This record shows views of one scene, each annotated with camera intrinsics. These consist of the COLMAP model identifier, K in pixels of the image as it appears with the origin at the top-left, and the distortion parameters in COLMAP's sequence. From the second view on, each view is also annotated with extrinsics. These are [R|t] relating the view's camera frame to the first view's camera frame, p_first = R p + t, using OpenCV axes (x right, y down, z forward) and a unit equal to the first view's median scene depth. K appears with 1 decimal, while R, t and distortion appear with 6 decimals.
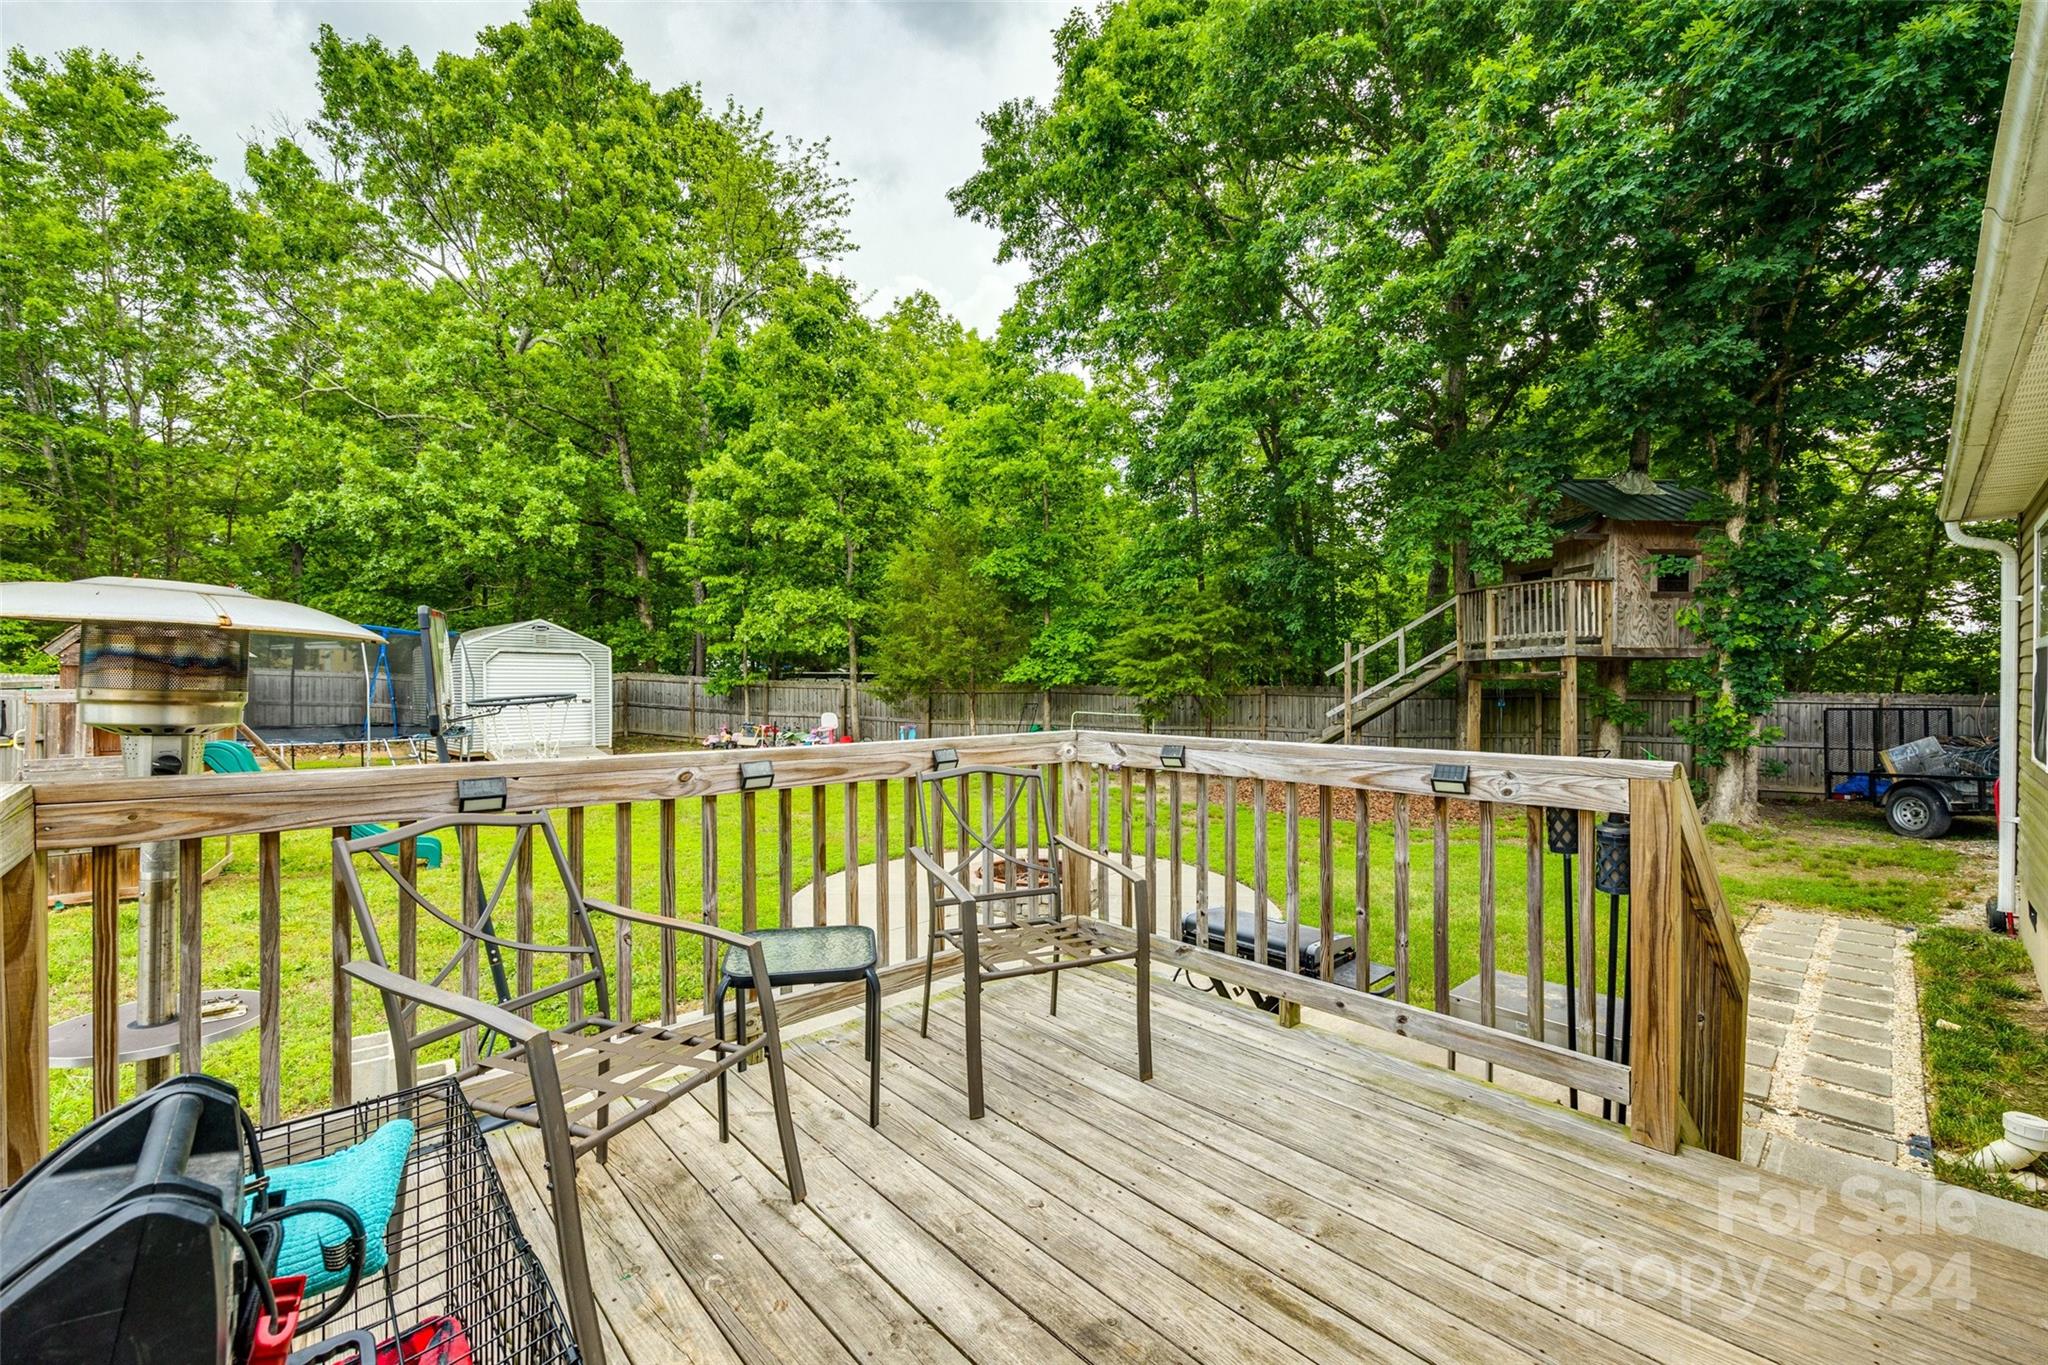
lens RADIAL K [[828.0, 0, 1023.9], [0, 828.0, 689.1], [0, 0, 1]] dist [-0.001411, 0.000016]
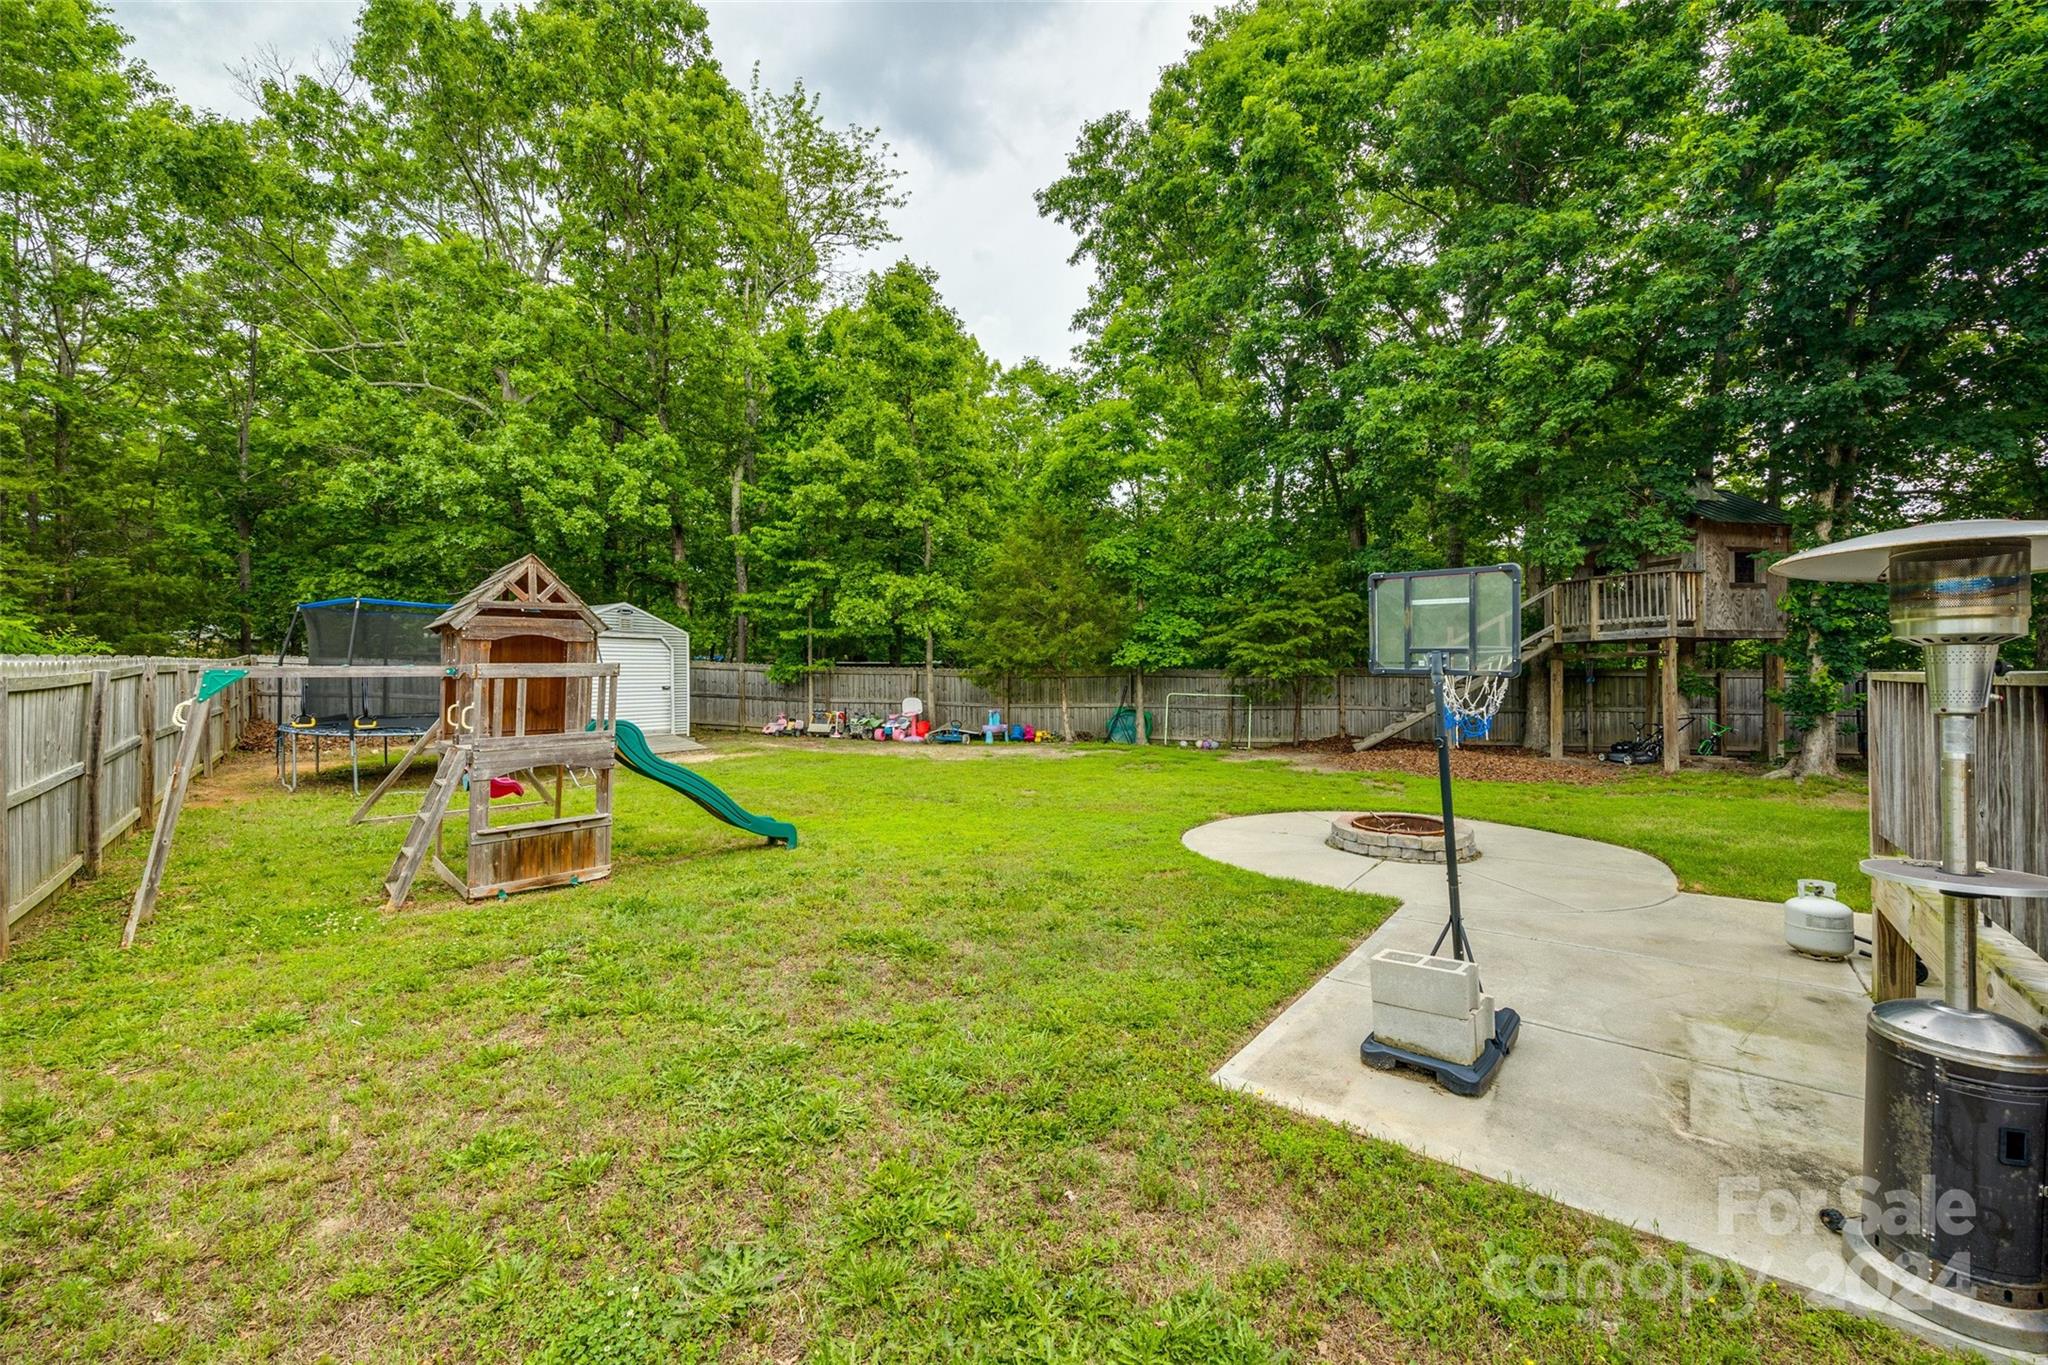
lens RADIAL K [[822.7, 0, 1015.1], [0, 822.7, 674.9], [0, 0, 1]] dist [-0.001210, -0.000221]
pose [[0.989467, -0.005823, 0.144644, -0.288770], [0.007230, 0.999932, -0.009204, 0.011917], [-0.144581, 0.010152, 0.989441, -0.007875]]
